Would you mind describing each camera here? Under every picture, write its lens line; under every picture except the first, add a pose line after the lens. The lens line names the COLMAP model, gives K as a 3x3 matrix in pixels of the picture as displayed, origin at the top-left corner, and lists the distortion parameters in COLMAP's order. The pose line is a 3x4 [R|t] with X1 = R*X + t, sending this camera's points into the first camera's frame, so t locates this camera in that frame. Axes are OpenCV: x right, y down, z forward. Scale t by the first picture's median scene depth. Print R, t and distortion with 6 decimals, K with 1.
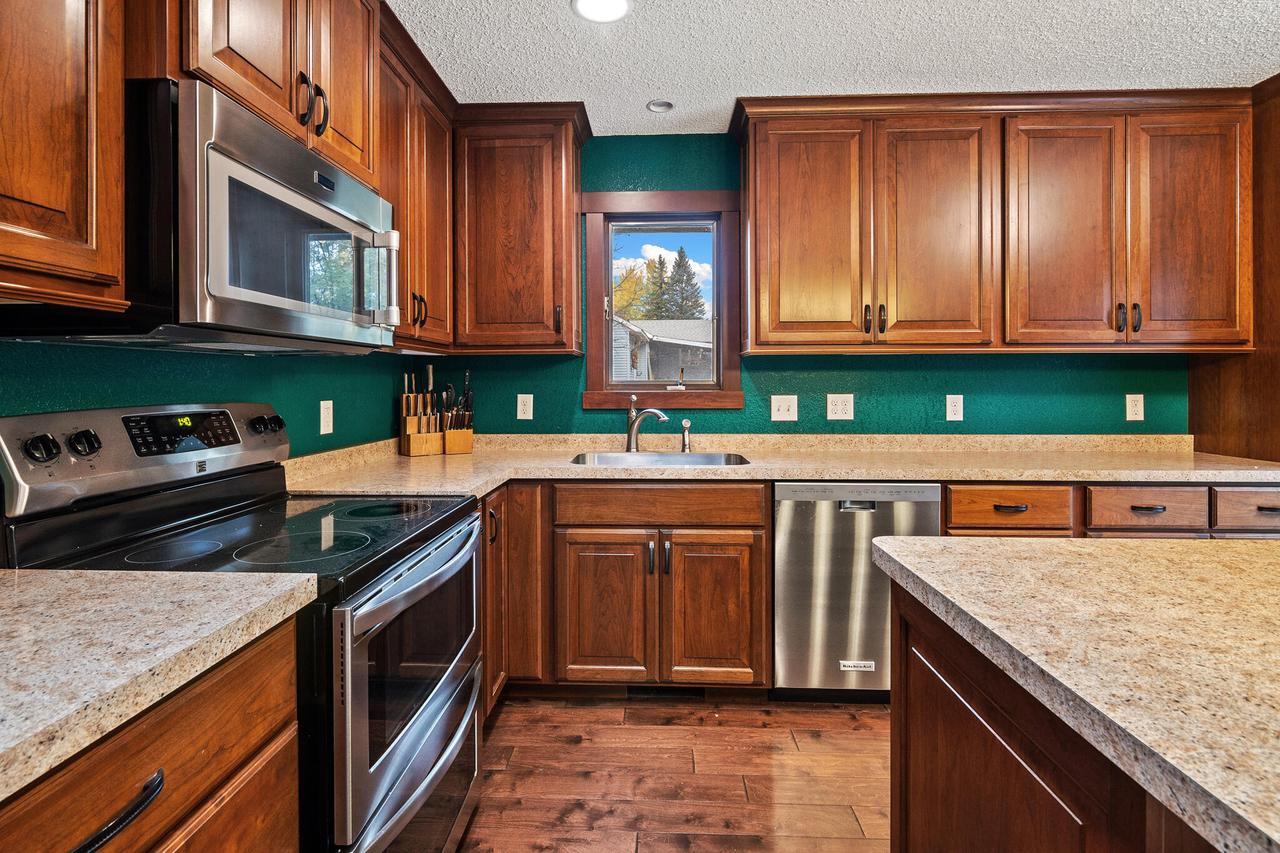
lens RADIAL K [[599.9, 0, 636.3], [0, 599.9, 384.3], [0, 0, 1]] dist [-0.000162, 0.000304]
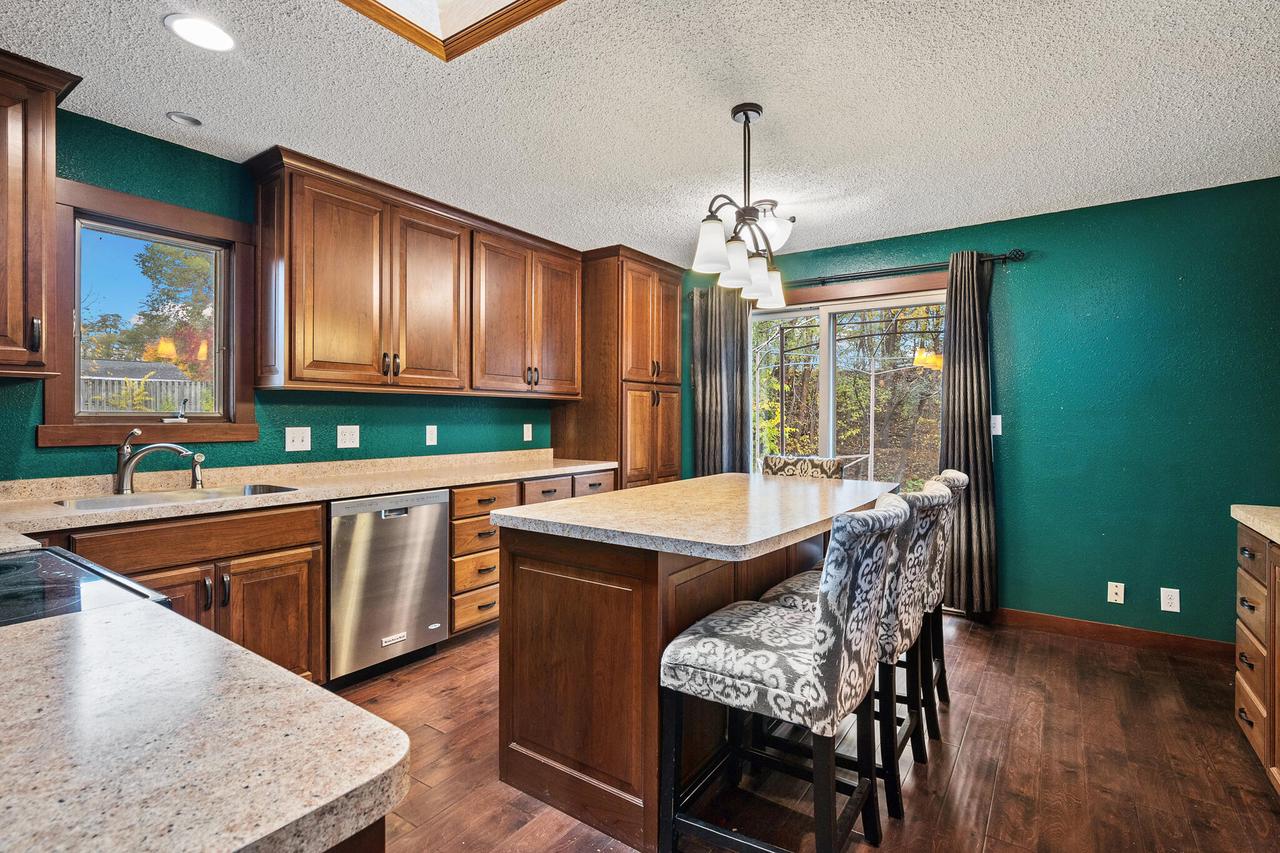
lens RADIAL K [[599.9, 0, 640.8], [0, 599.9, 419.0], [0, 0, 1]] dist [-0.000162, 0.000304]
pose [[0.538908, 0.000555, 0.842365, -0.370584], [-0.001192, 0.999999, 0.000103, 0.003128], [-0.842364, -0.001060, 0.538908, -0.106936]]
